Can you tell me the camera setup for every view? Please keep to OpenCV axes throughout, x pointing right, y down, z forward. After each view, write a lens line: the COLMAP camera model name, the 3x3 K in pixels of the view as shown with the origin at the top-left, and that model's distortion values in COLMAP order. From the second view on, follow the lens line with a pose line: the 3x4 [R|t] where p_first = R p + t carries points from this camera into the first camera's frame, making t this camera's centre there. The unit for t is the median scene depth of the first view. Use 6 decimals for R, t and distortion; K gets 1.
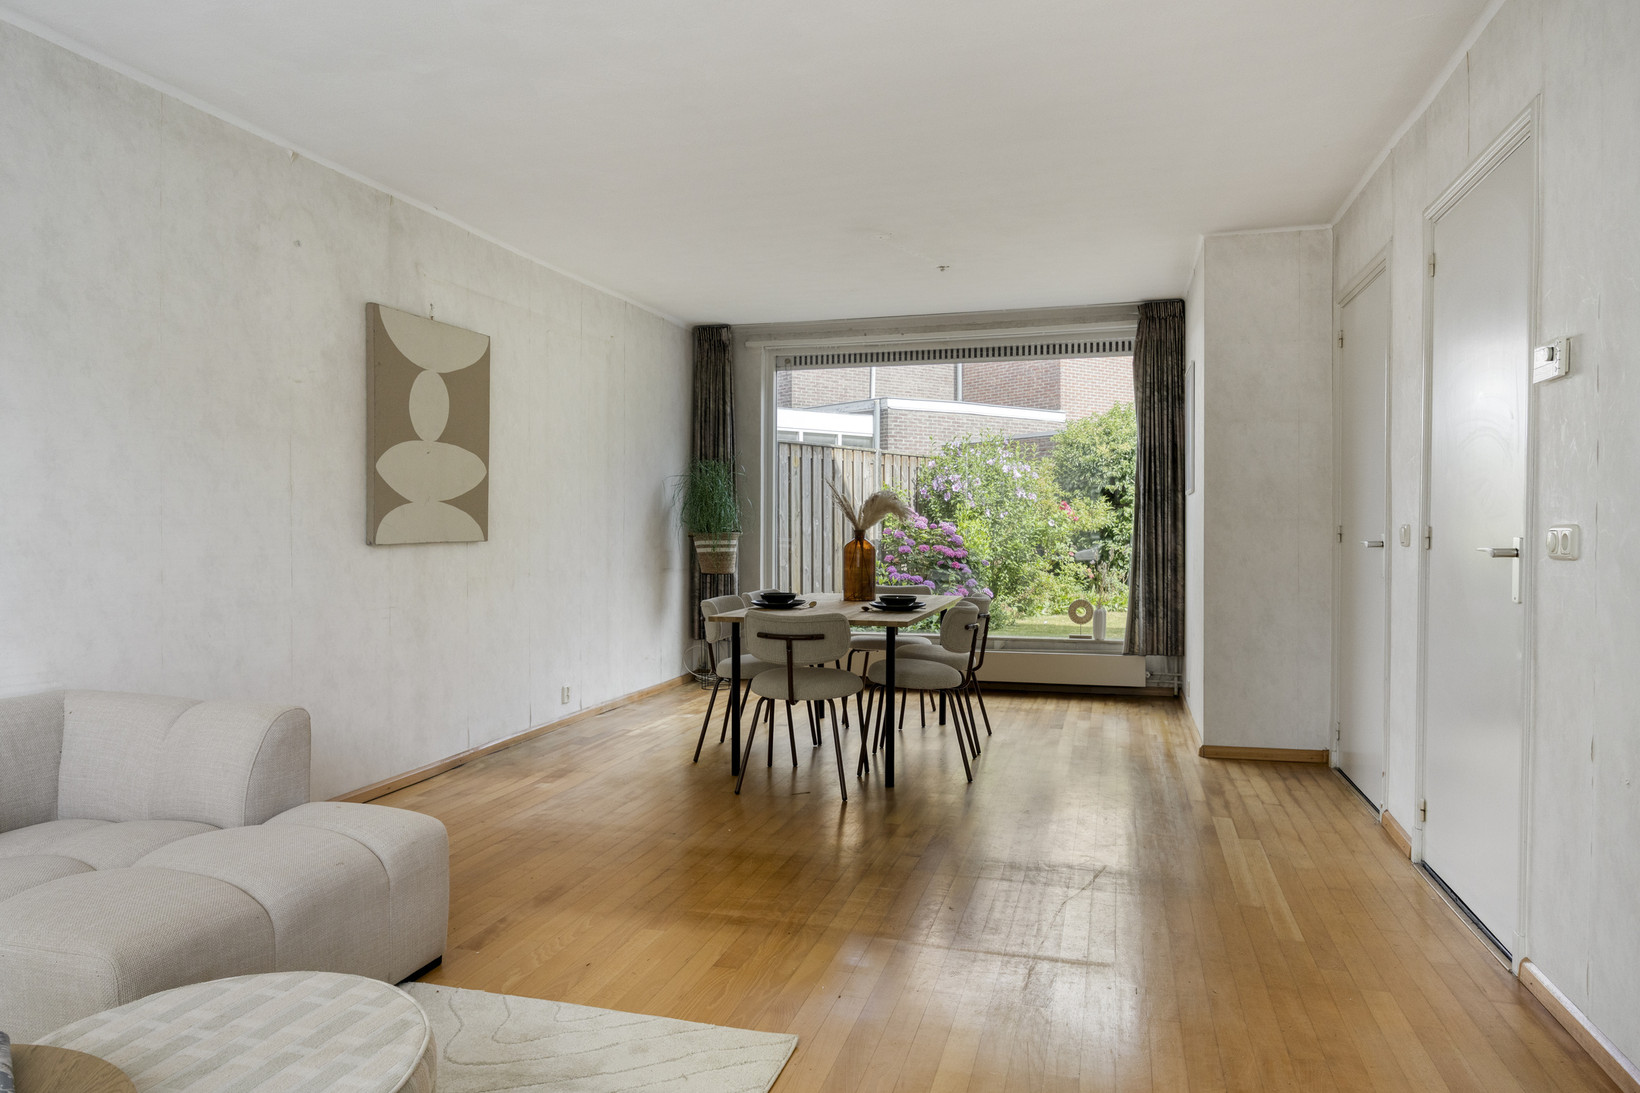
lens RADIAL K [[1038.8, 0, 817.2], [0, 1038.8, 542.5], [0, 0, 1]] dist [0.004157, -0.000538]
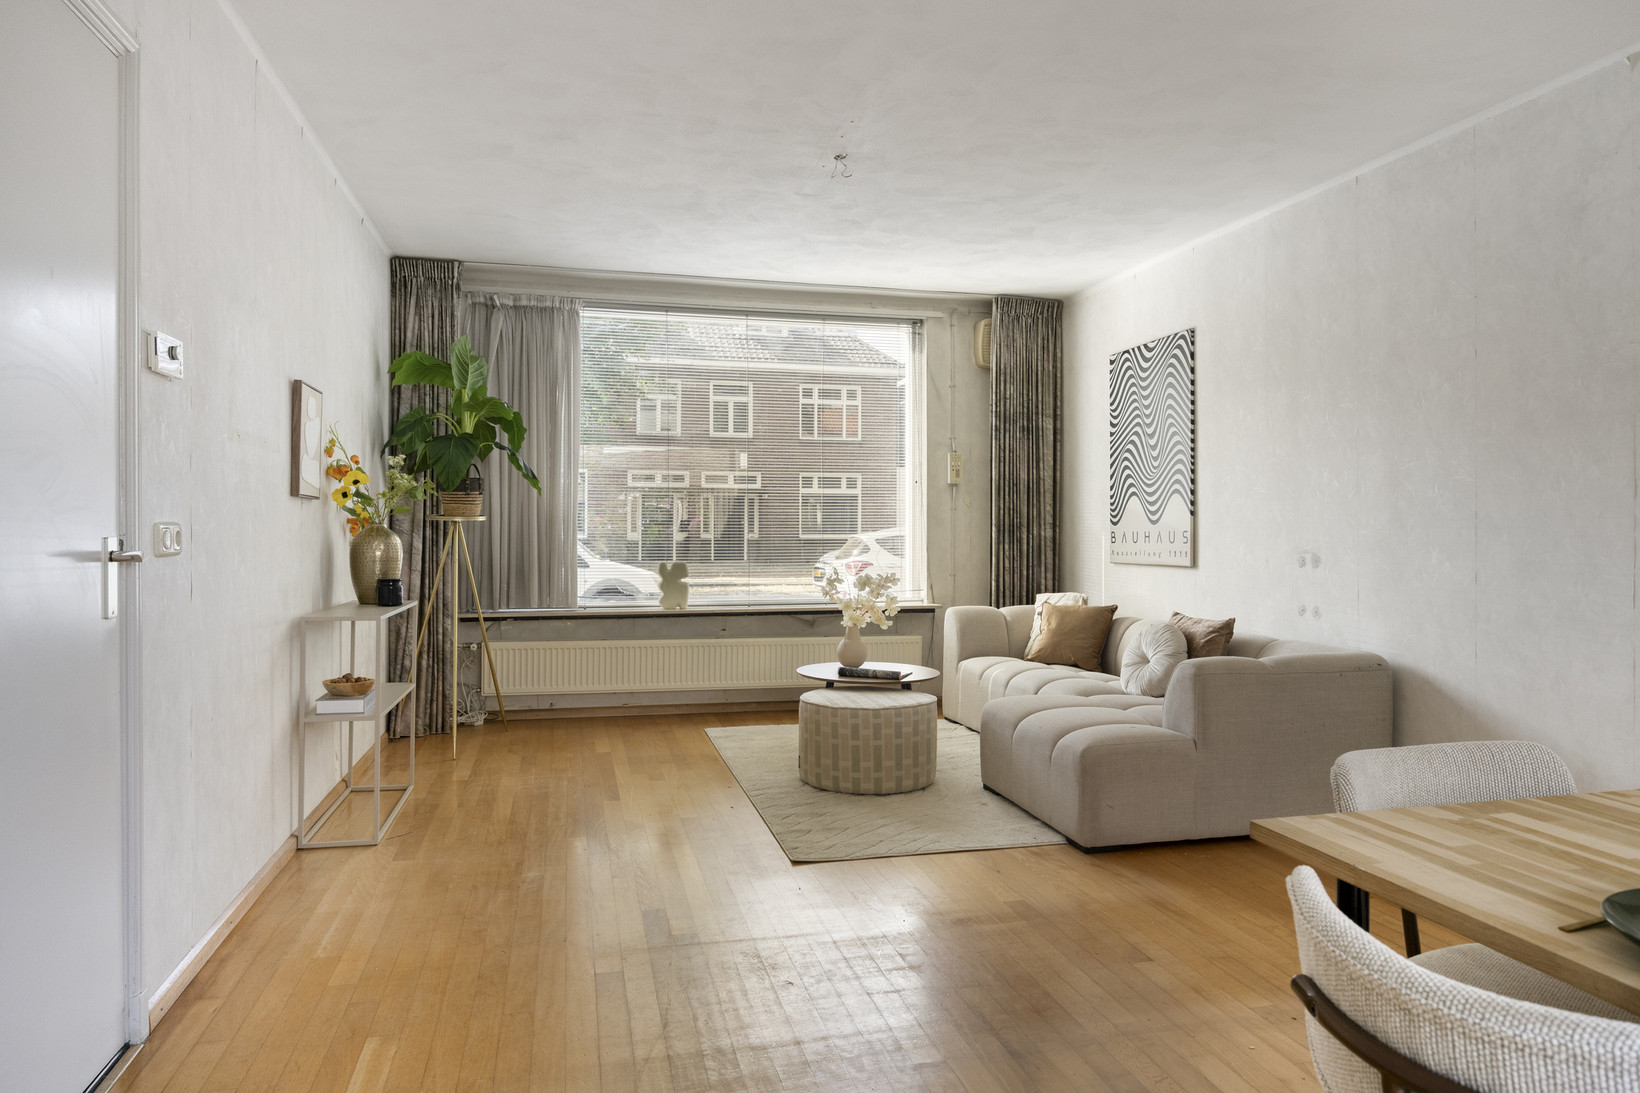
lens RADIAL K [[1038.8, 0, 818.6], [0, 1038.8, 538.6], [0, 0, 1]] dist [0.004157, -0.000538]
pose [[-0.870139, 0.001958, -0.492802, 0.546381], [-0.013602, 0.999516, 0.027988, -0.031388], [0.492618, 0.031056, -0.869691, 1.816079]]
